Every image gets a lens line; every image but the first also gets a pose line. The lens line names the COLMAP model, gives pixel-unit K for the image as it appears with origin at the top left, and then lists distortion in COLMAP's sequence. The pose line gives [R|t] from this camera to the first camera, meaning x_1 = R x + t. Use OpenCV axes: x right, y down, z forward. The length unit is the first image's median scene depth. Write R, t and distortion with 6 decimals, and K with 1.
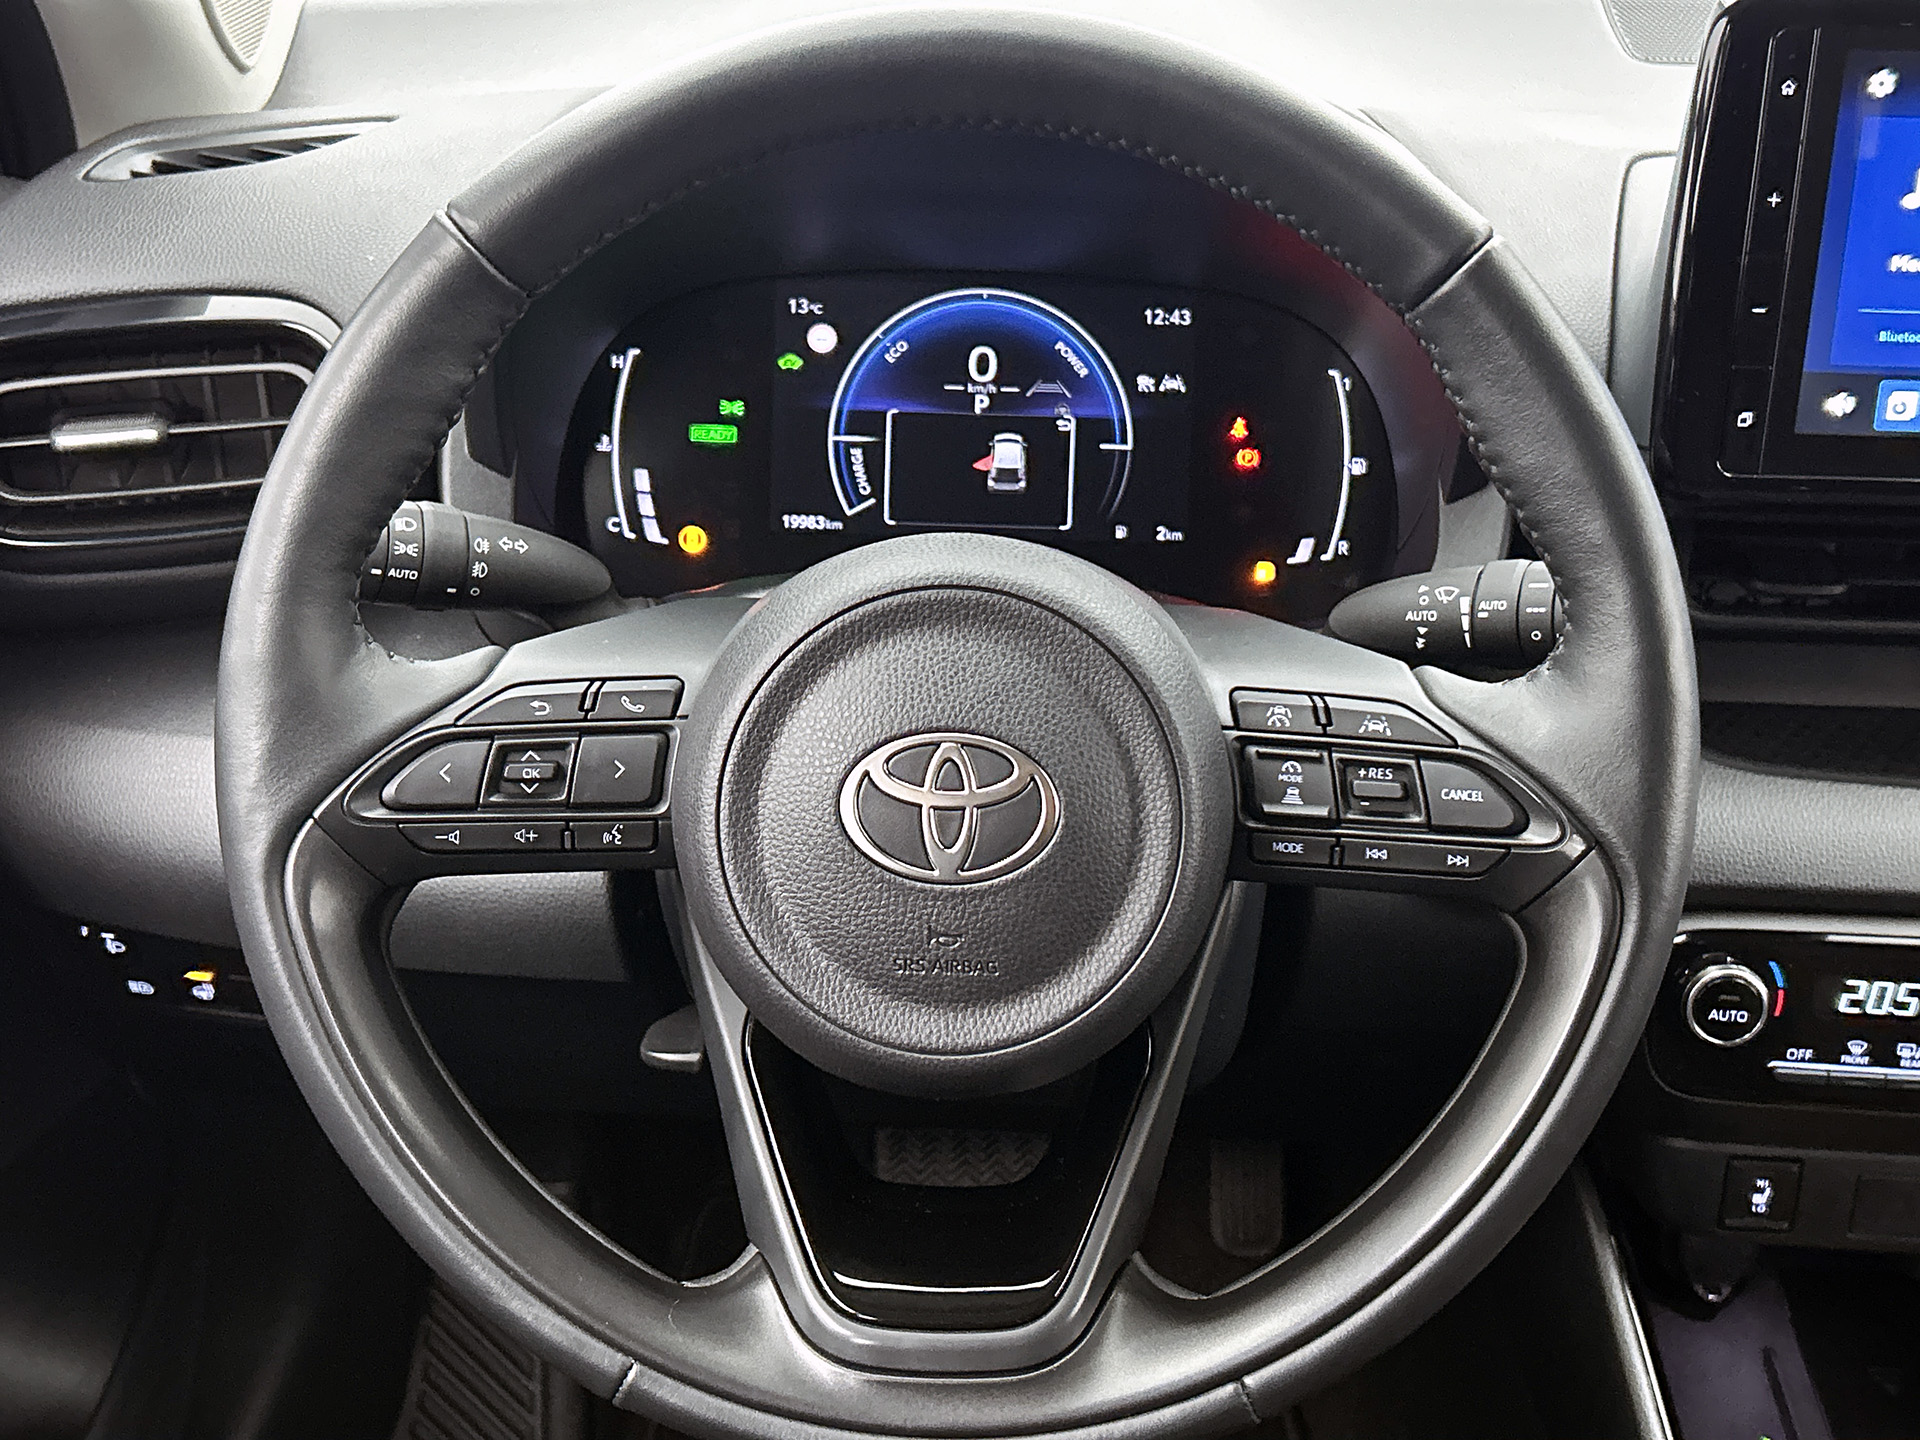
lens RADIAL K [[2326.0, 0, 947.9], [0, 2326.0, 742.9], [0, 0, 1]] dist [0.126128, -0.372624]
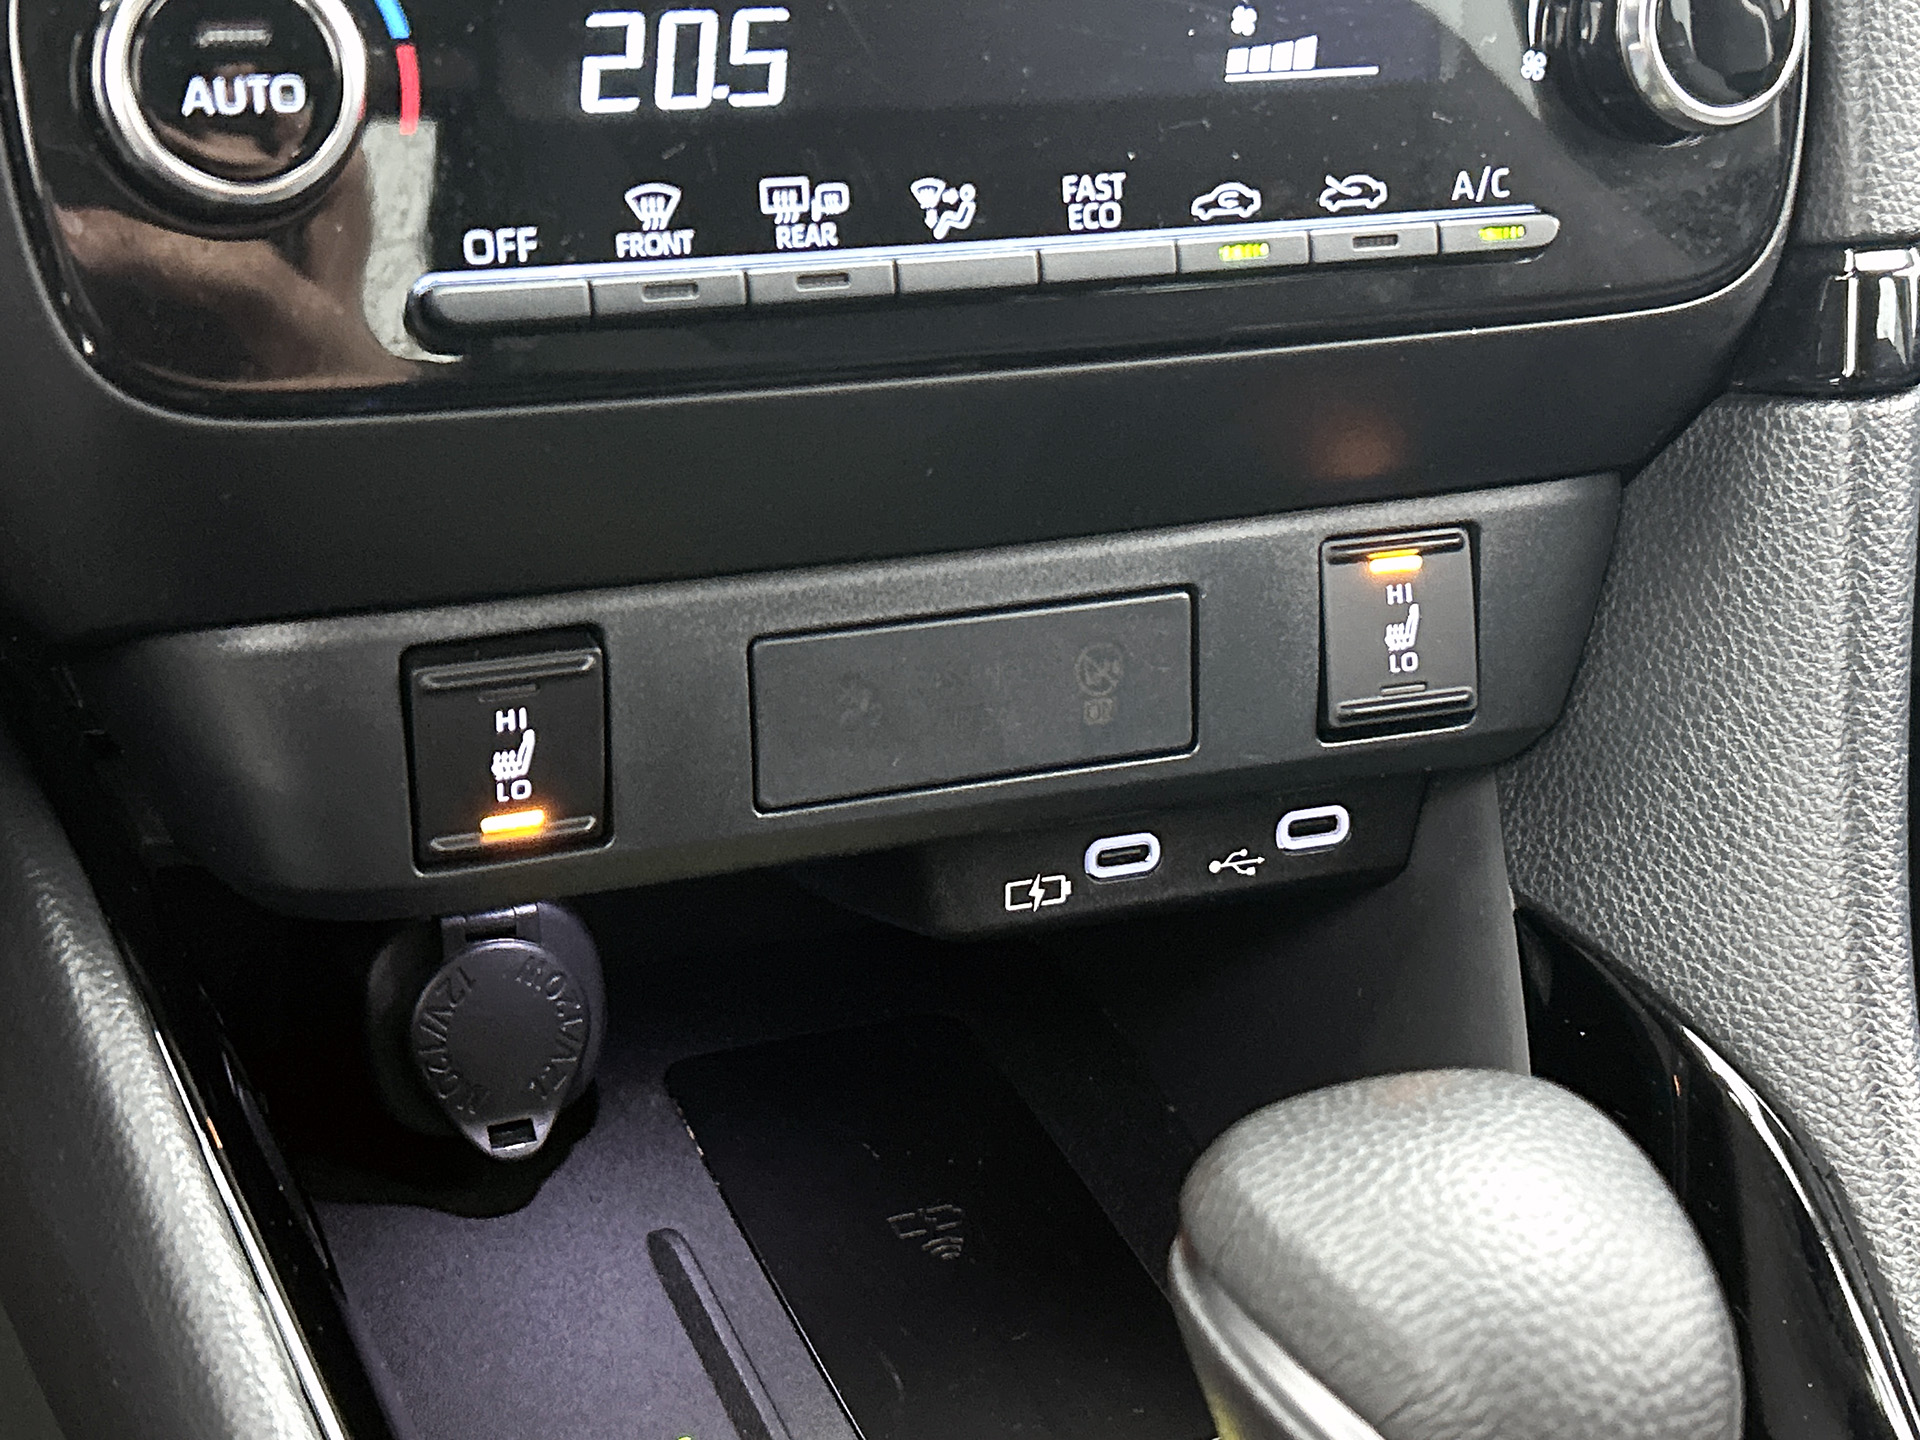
lens RADIAL K [[2817.6, 0, 960.0], [0, 2817.6, 720.0], [0, 0, 1]] dist [0.186087, -0.010082]
pose [[0.890844, -0.170278, 0.421193, 0.294408], [0.189902, 0.981792, -0.004739, 0.268683], [-0.412716, 0.084208, 0.906959, 0.752384]]
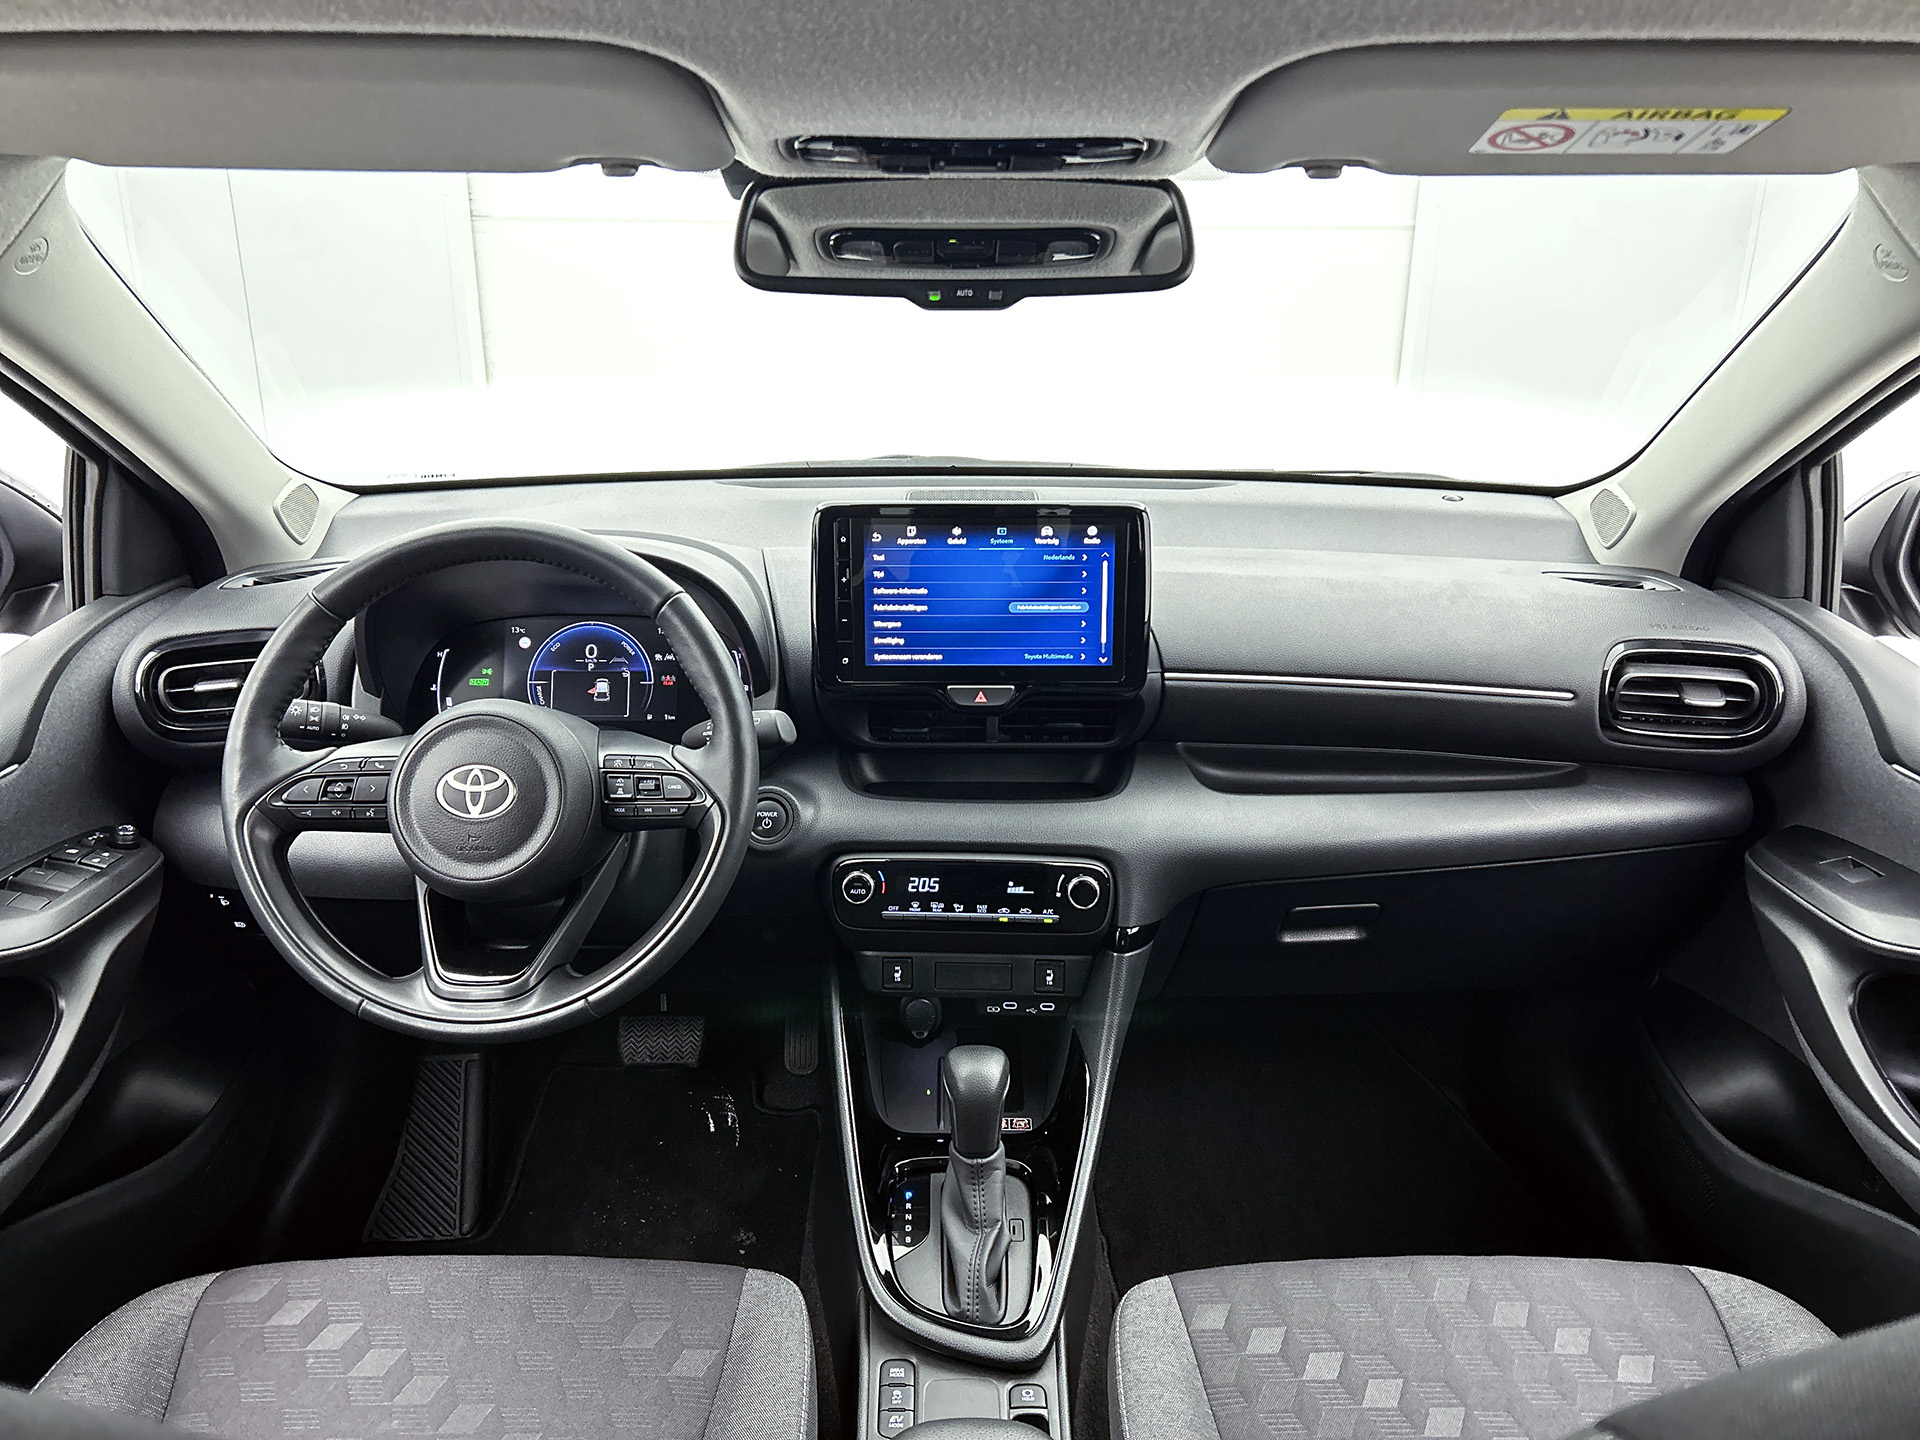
lens RADIAL K [[1483.6, 0, 995.7], [0, 1483.6, 722.2], [0, 0, 1]] dist [0.009960, -0.012253]
pose [[0.998469, -0.029666, 0.046678, 0.504514], [0.035903, 0.989641, -0.139005, 0.200080], [-0.042071, 0.140468, 0.989191, -0.768028]]
